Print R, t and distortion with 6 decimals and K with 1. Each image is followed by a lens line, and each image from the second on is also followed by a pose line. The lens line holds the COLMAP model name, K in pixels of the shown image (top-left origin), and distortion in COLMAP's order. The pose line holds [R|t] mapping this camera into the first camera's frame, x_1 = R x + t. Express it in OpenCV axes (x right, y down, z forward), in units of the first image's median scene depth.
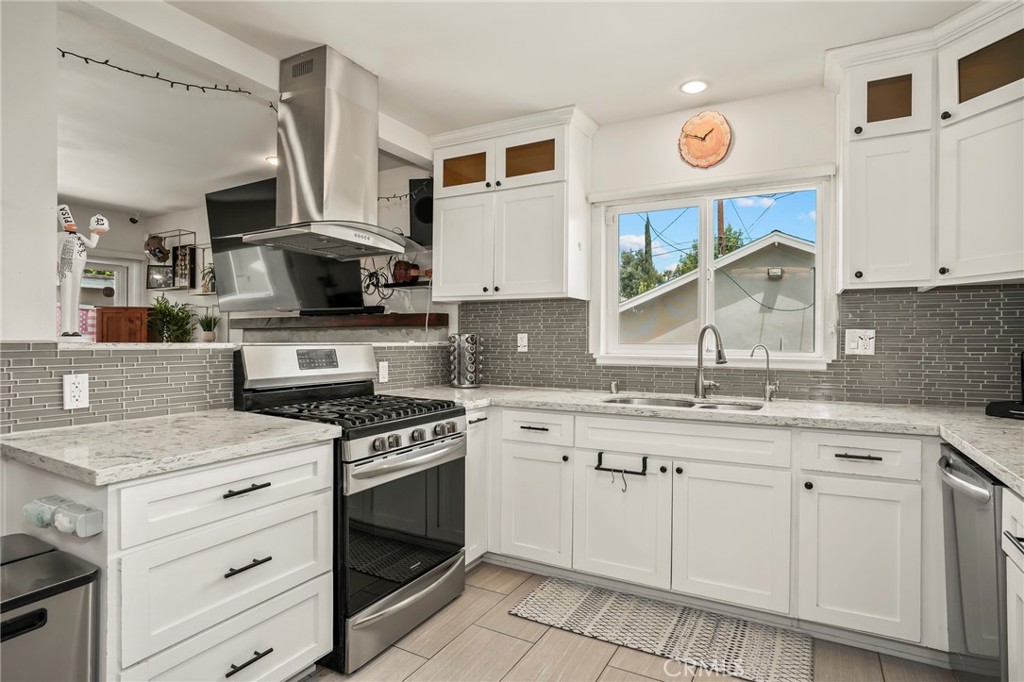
lens RADIAL K [[535.2, 0, 507.9], [0, 535.2, 341.7], [0, 0, 1]] dist [-0.005877, -0.000466]
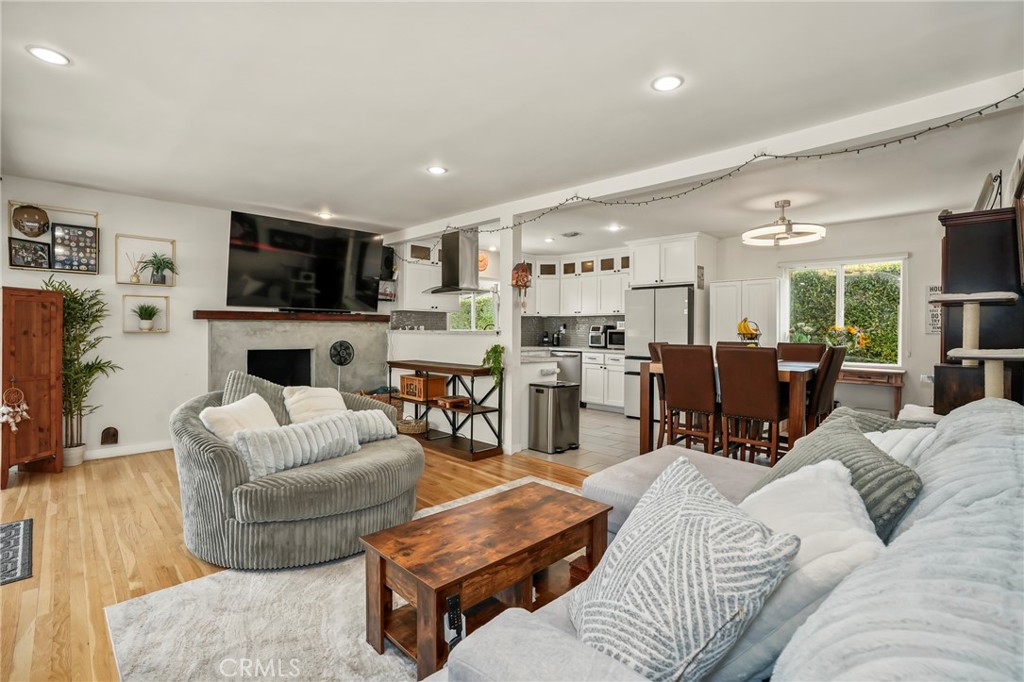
lens RADIAL K [[473.3, 0, 509.6], [0, 473.3, 333.8], [0, 0, 1]] dist [-0.038329, -0.000125]
pose [[0.263426, -0.011320, 0.964613, -1.168363], [-0.002049, 0.999922, 0.012294, -0.004479], [-0.964677, -0.005215, 0.263383, 0.074981]]
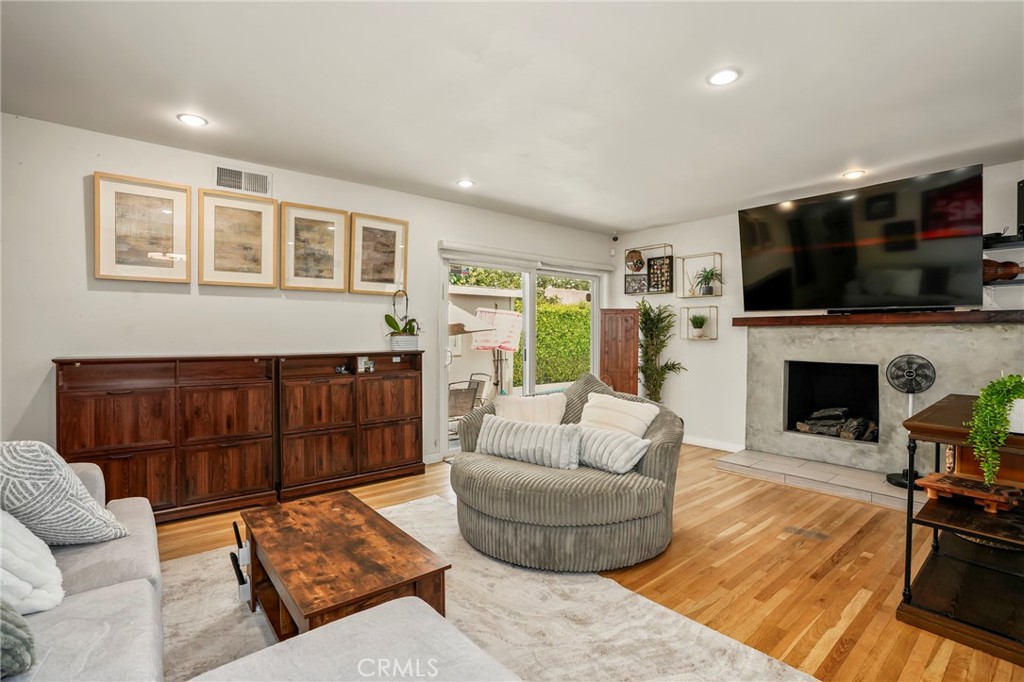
lens RADIAL K [[473.3, 0, 513.5], [0, 473.3, 340.9], [0, 0, 1]] dist [-0.038329, -0.000125]
pose [[0.935168, 0.001763, -0.354200, -0.541862], [0.002122, 0.999942, 0.010580, -0.003372], [0.354198, -0.010645, 0.935110, -0.105772]]
